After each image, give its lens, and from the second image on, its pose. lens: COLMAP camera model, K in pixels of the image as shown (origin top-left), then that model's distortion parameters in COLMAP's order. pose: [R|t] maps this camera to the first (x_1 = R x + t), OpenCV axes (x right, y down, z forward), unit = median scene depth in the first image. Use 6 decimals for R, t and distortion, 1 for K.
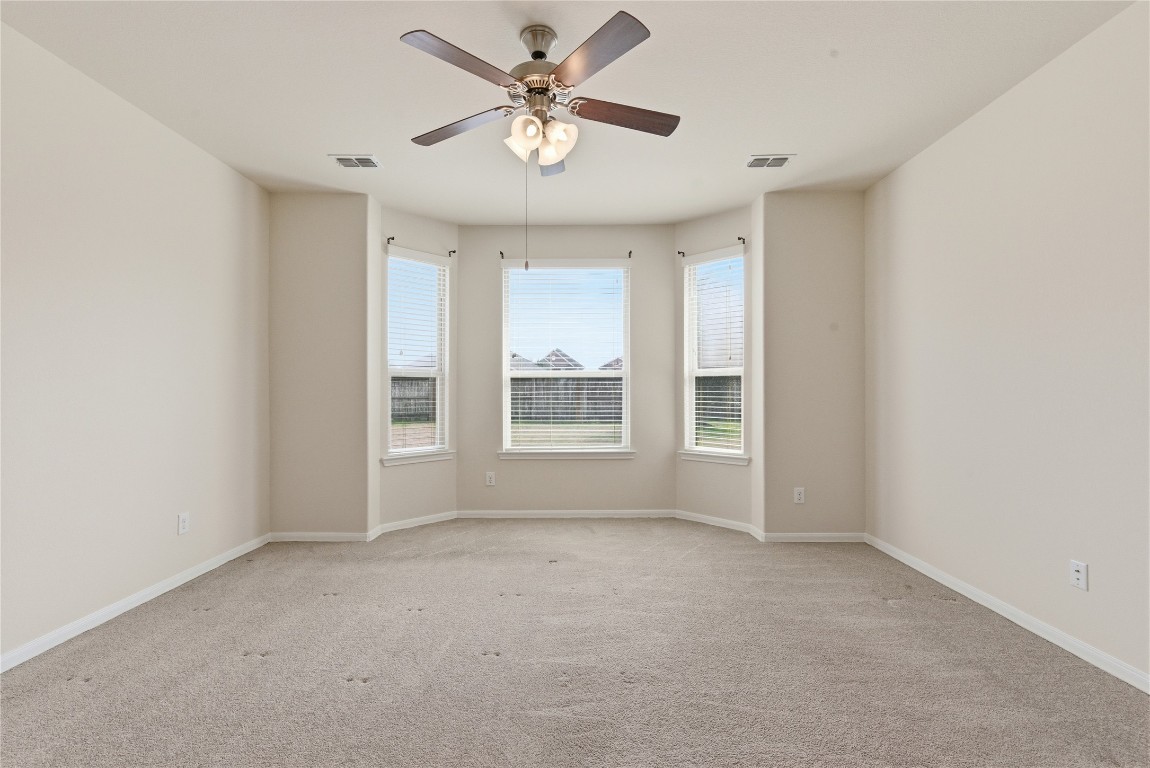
lens RADIAL K [[504.9, 0, 575.0], [0, 504.9, 384.0], [0, 0, 1]] dist [0.000601, 0.000541]
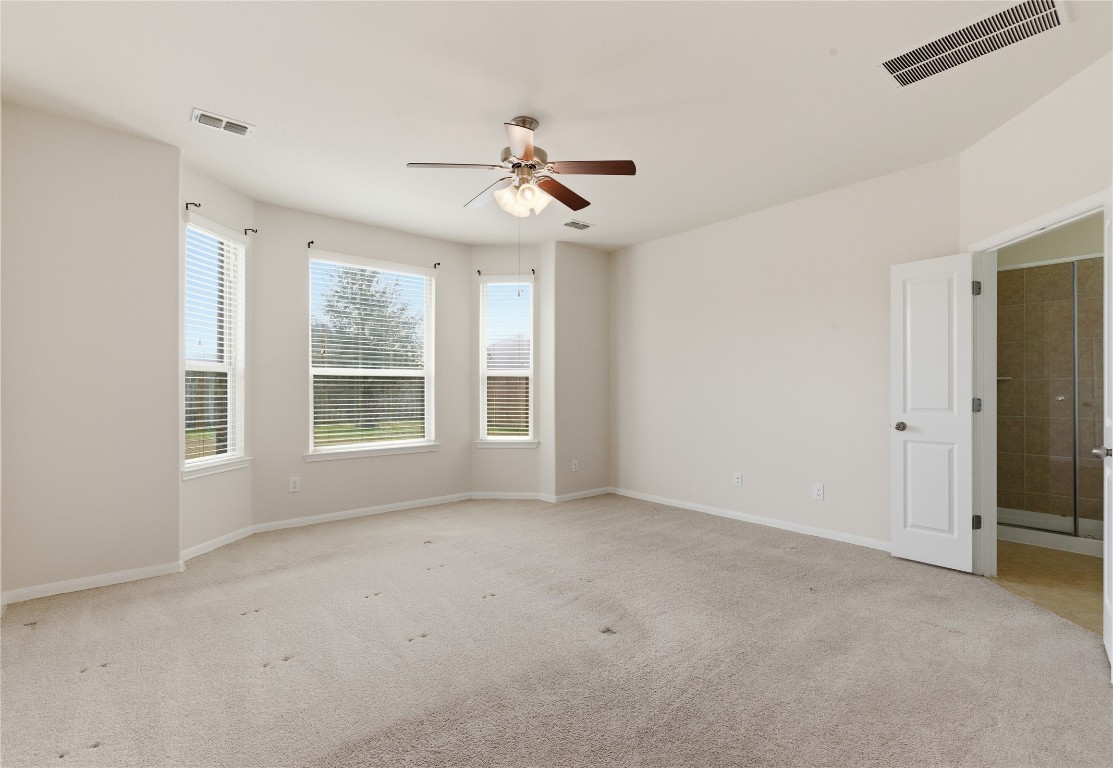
lens RADIAL K [[570.4, 0, 556.5], [0, 570.4, 384.0], [0, 0, 1]] dist [-0.004622, -0.000101]
pose [[0.730818, 0.008196, 0.682523, -0.579088], [-0.010422, 0.999945, -0.000848, 0.000745], [-0.682493, -0.006494, 0.730863, -0.089817]]
